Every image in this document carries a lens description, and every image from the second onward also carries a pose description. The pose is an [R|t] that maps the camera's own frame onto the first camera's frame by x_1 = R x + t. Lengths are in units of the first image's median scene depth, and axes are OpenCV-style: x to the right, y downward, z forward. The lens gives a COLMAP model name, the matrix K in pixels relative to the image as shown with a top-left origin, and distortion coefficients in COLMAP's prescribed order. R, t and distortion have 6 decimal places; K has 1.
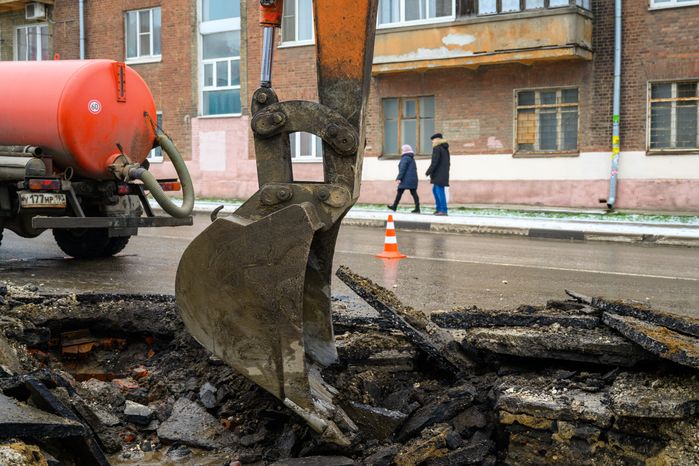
lens RADIAL K [[950.1, 0, 349.5], [0, 950.1, 233.0], [0, 0, 1]] dist [0.013446, 0.004352]
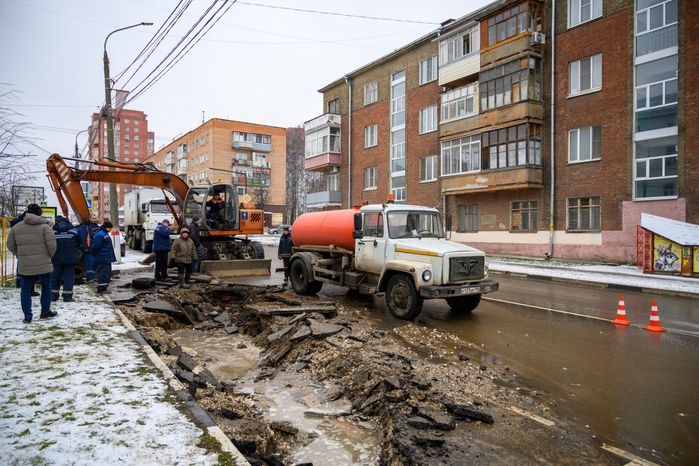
lens RADIAL K [[486.3, 0, 349.5], [0, 486.3, 233.0], [0, 0, 1]] dist [0.003309, 0.001172]
pose [[0.919900, 0.004751, -0.392124, 0.288561], [-0.026279, 0.998426, -0.049552, -0.015319], [0.391271, 0.055888, 0.918577, -0.170319]]
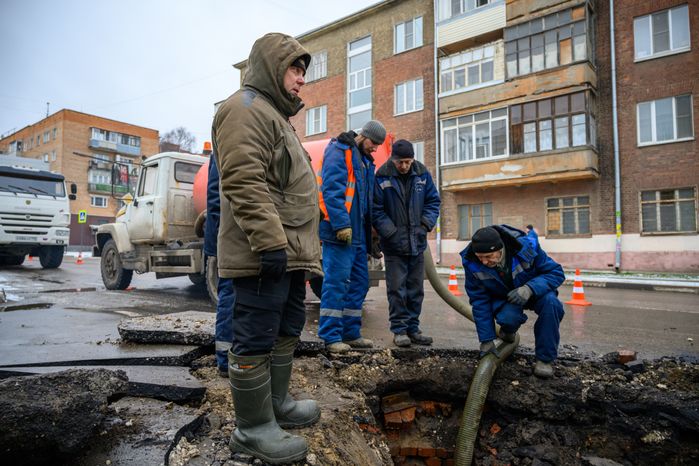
lens RADIAL K [[462.6, 0, 349.5], [0, 462.6, 233.0], [0, 0, 1]] dist [-0.000411, -0.000278]
pose [[0.995910, -0.001341, -0.090345, -0.099160], [-0.008595, 0.993950, -0.109494, 0.001118], [0.089945, 0.109822, 0.989873, 0.190716]]
